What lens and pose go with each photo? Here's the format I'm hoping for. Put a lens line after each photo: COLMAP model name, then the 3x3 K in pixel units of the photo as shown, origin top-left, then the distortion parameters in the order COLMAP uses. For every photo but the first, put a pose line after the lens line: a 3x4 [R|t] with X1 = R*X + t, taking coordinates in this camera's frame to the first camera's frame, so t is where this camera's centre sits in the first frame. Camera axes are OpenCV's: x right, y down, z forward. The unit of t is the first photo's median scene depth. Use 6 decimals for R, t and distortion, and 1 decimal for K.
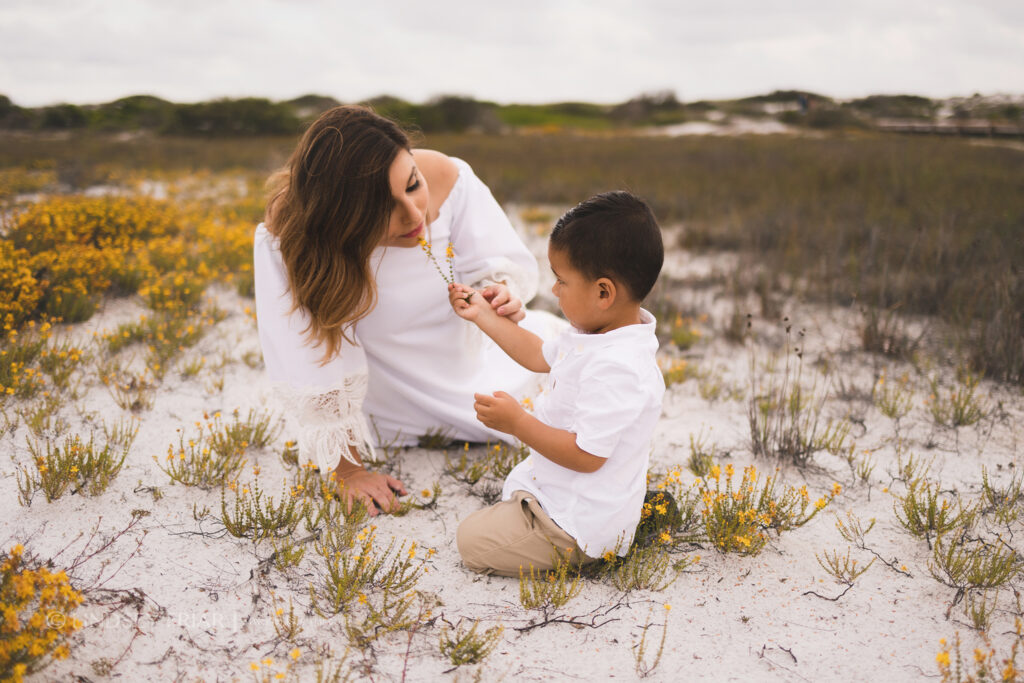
lens RADIAL K [[1024.6, 0, 512.0], [0, 1024.6, 341.5], [0, 0, 1]] dist [0.064527, -0.005152]
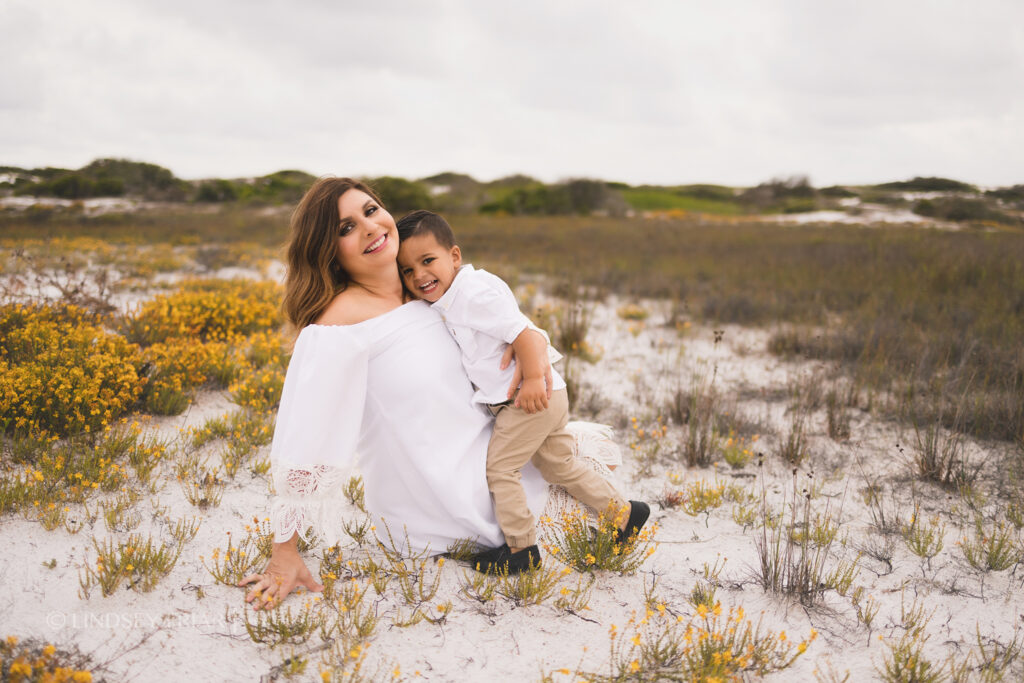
lens RADIAL K [[1024.6, 0, 512.0], [0, 1024.6, 341.5], [0, 0, 1]] dist [0.064527, -0.005152]
pose [[0.992246, 0.038634, -0.118133, 0.074647], [-0.047454, 0.996218, -0.072784, -0.038590], [0.114874, 0.077825, 0.990327, -0.056934]]
